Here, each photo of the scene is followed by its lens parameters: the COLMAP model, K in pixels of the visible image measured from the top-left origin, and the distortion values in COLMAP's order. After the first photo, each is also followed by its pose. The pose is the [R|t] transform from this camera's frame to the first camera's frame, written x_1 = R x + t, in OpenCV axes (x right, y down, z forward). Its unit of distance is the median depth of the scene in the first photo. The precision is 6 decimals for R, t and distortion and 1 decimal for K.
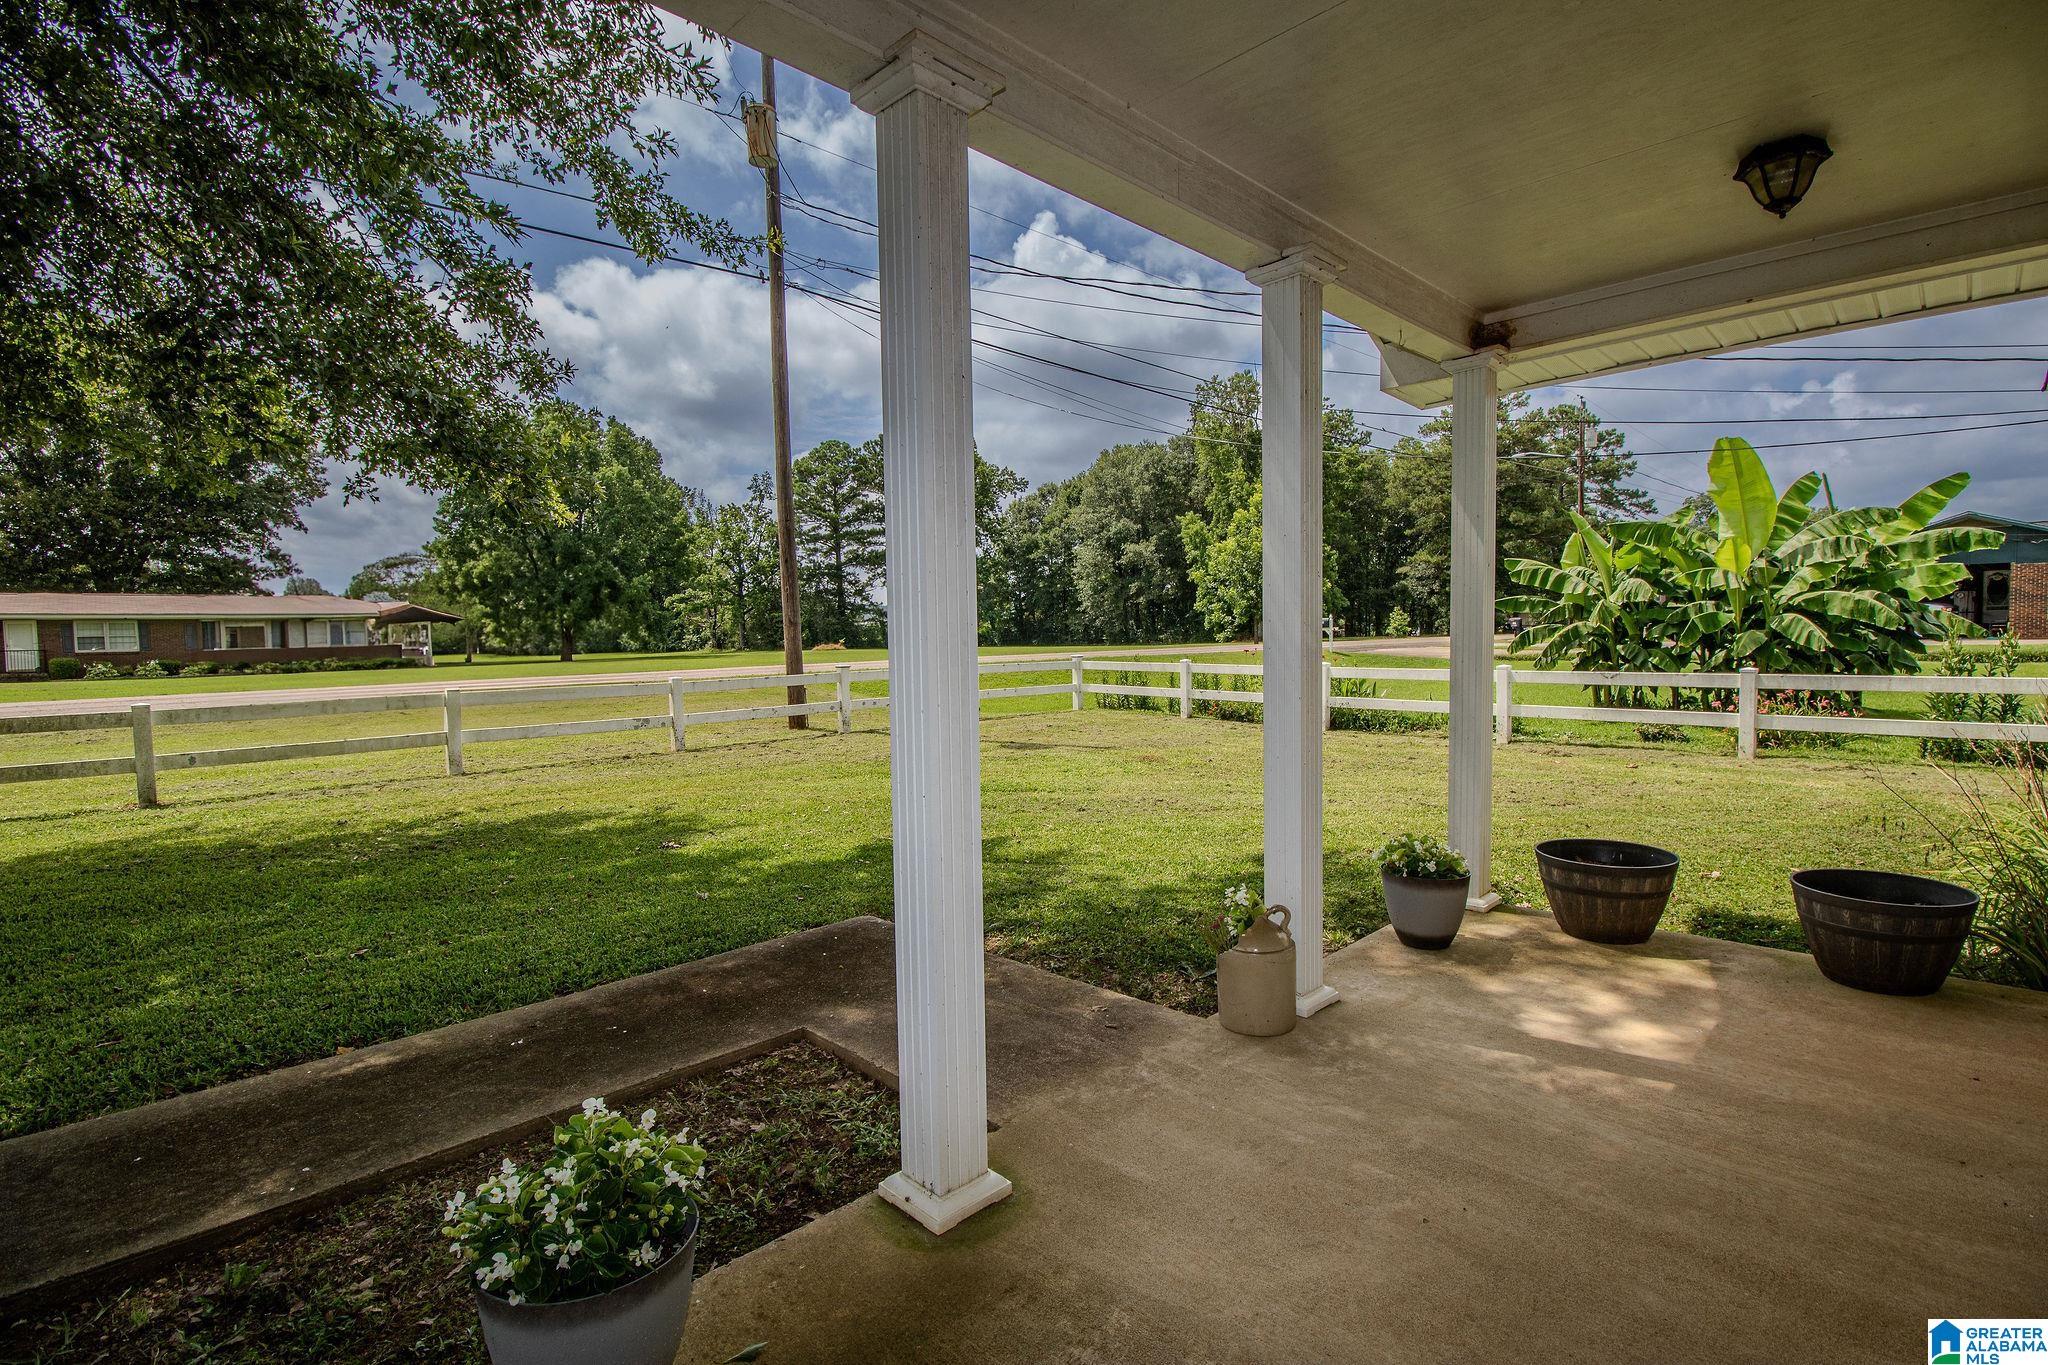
lens RADIAL K [[929.1, 0, 1042.6], [0, 929.1, 707.0], [0, 0, 1]] dist [0.000876, -0.011092]
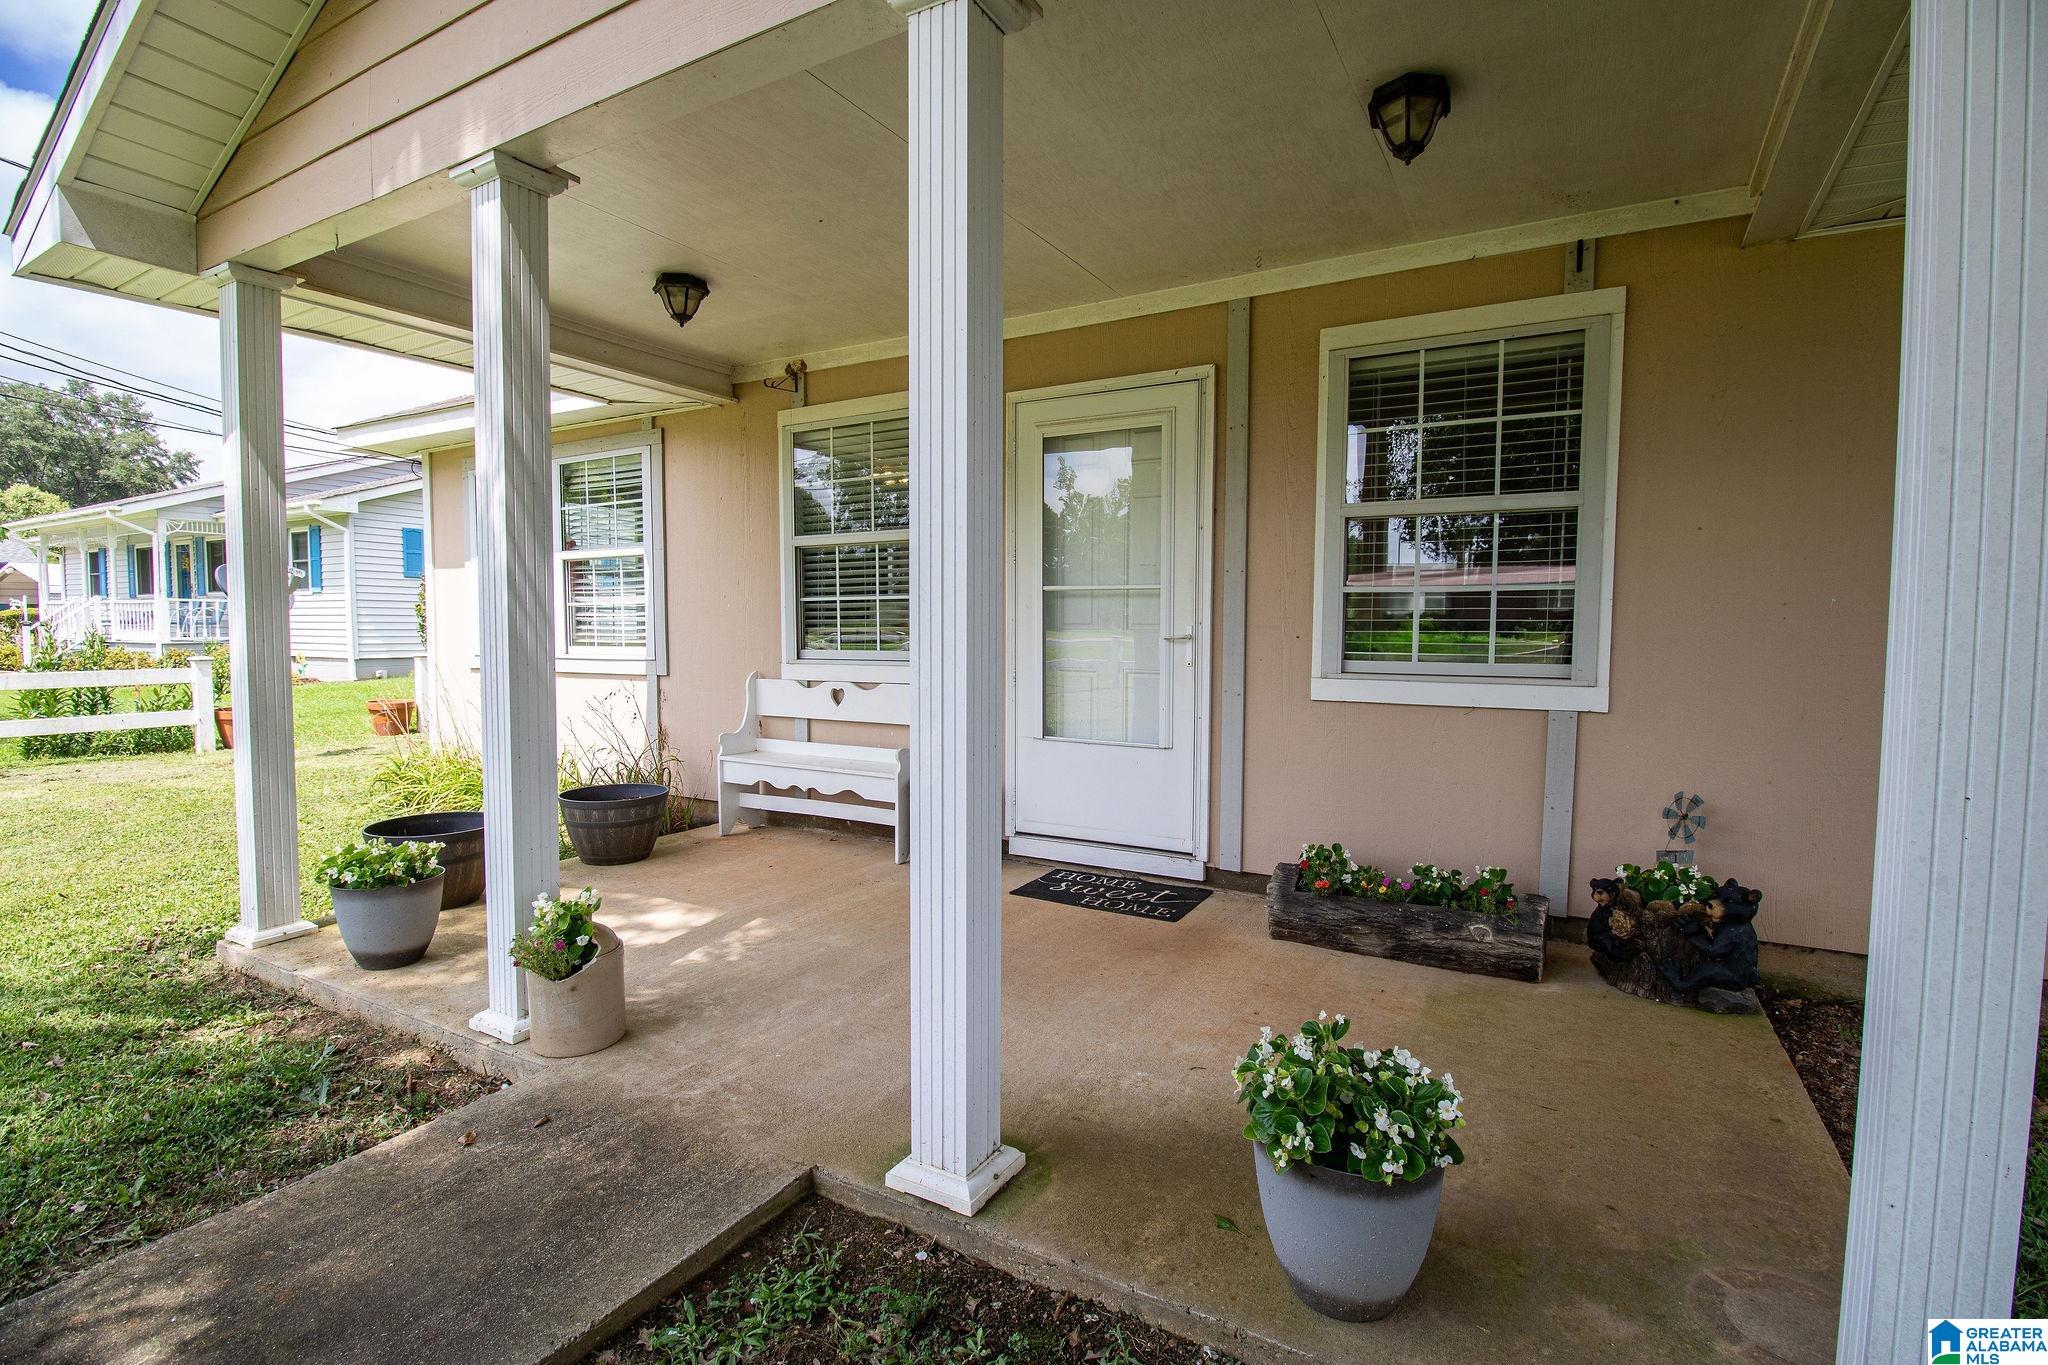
lens RADIAL K [[956.6, 0, 1030.7], [0, 956.6, 677.2], [0, 0, 1]] dist [0.000239, -0.012107]
pose [[-0.268122, -0.028845, 0.962953, -0.251975], [0.069248, 0.996389, 0.049128, -0.003888], [-0.960893, 0.079855, -0.265156, 0.278312]]
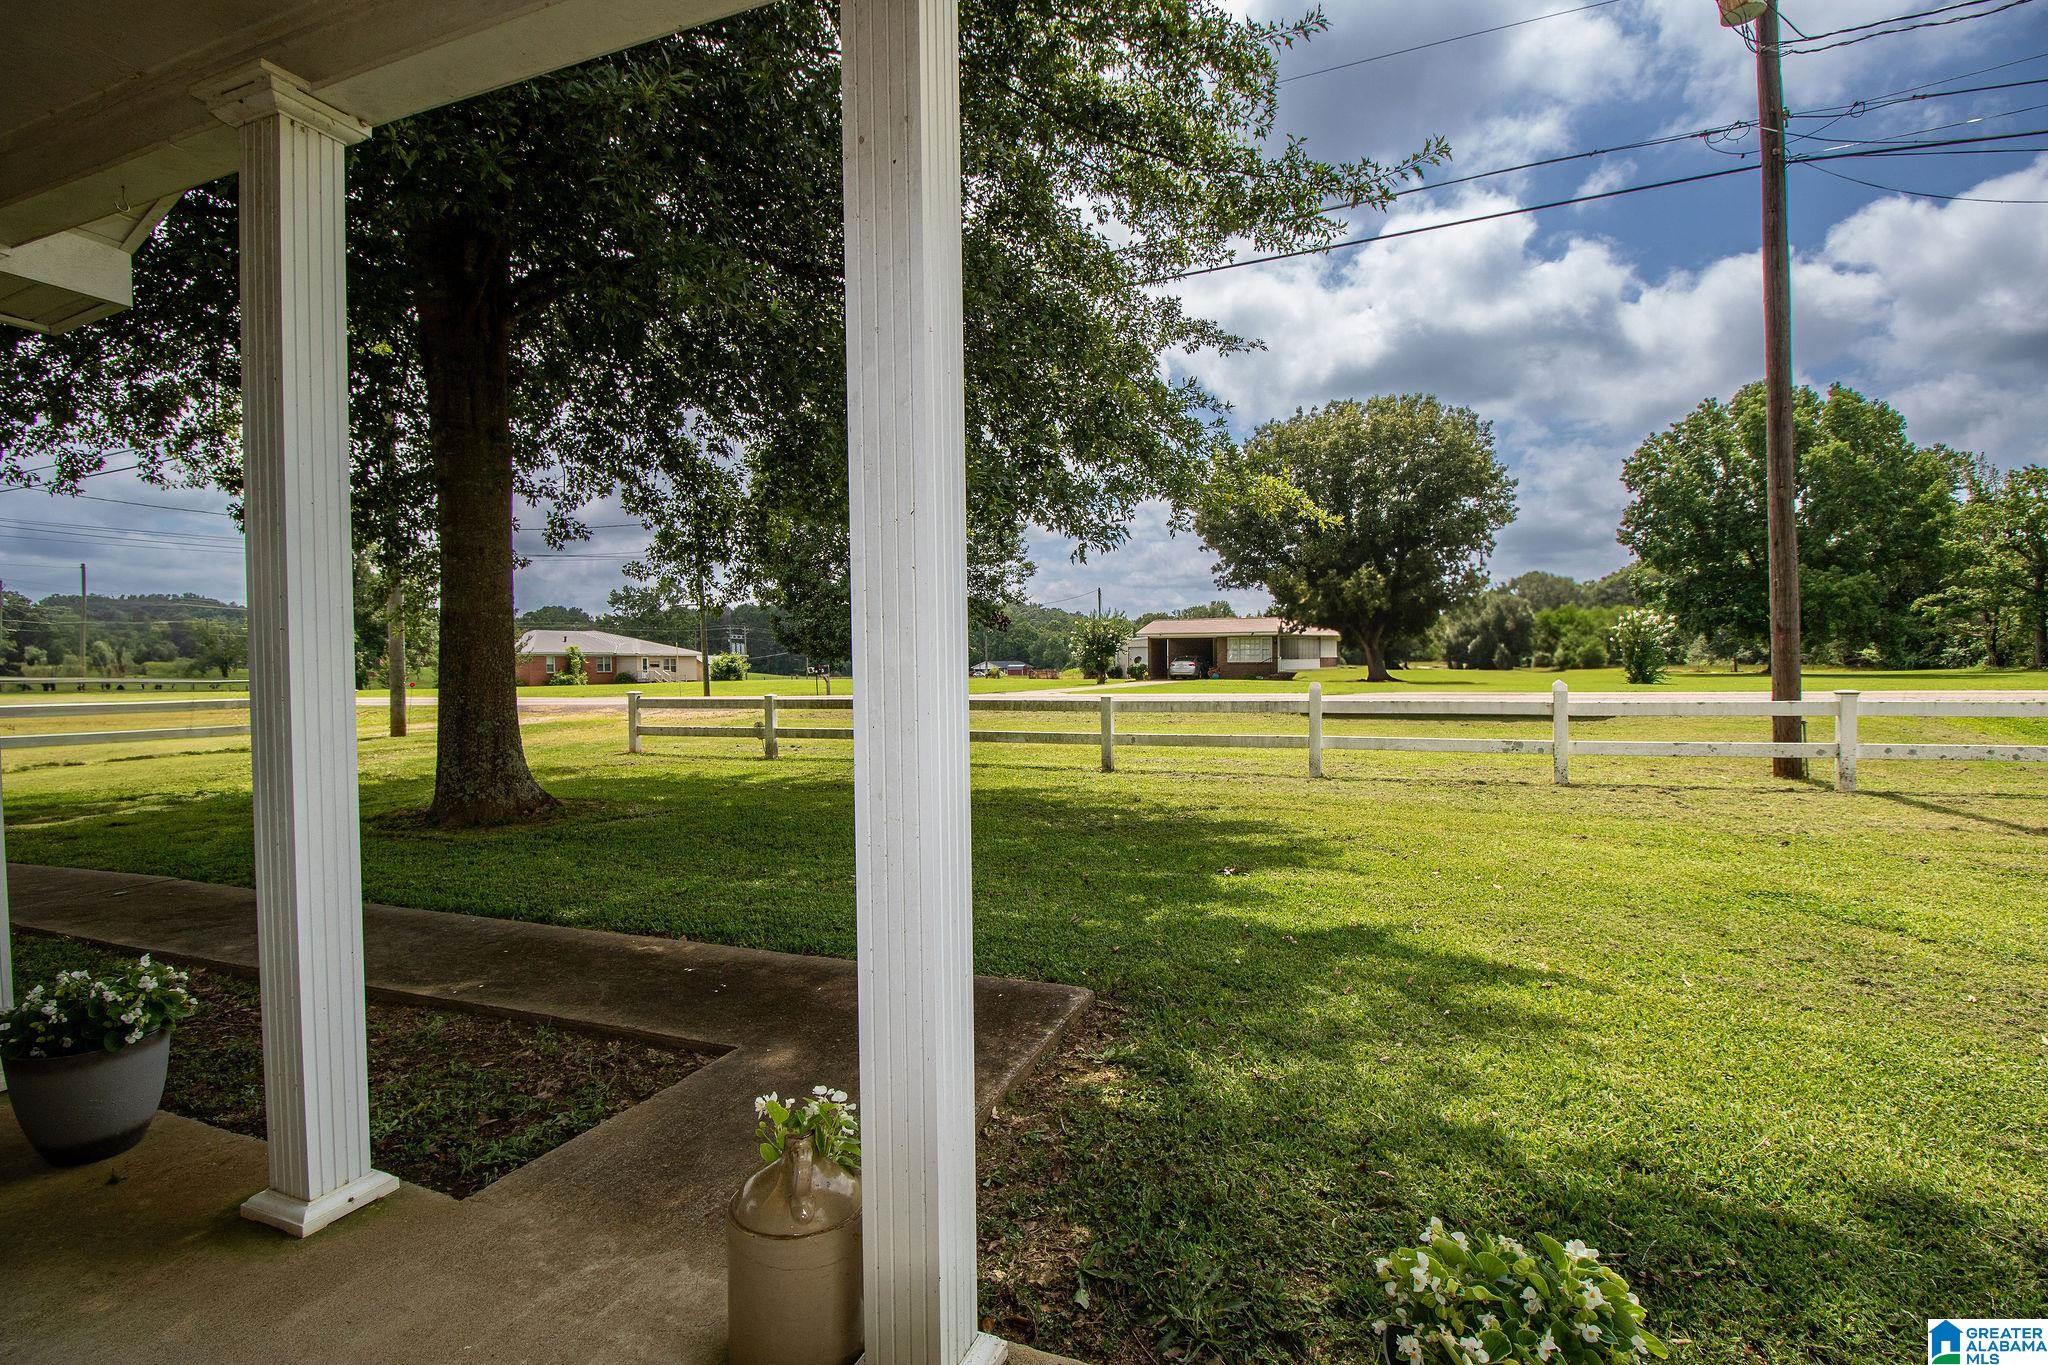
lens RADIAL K [[956.6, 0, 1030.7], [0, 956.6, 677.2], [0, 0, 1]] dist [0.000239, -0.012107]
pose [[0.413446, 0.027867, -0.910102, 0.270040], [-0.069982, 0.997547, -0.001247, -0.020373], [0.907835, 0.064206, 0.414382, 0.299526]]
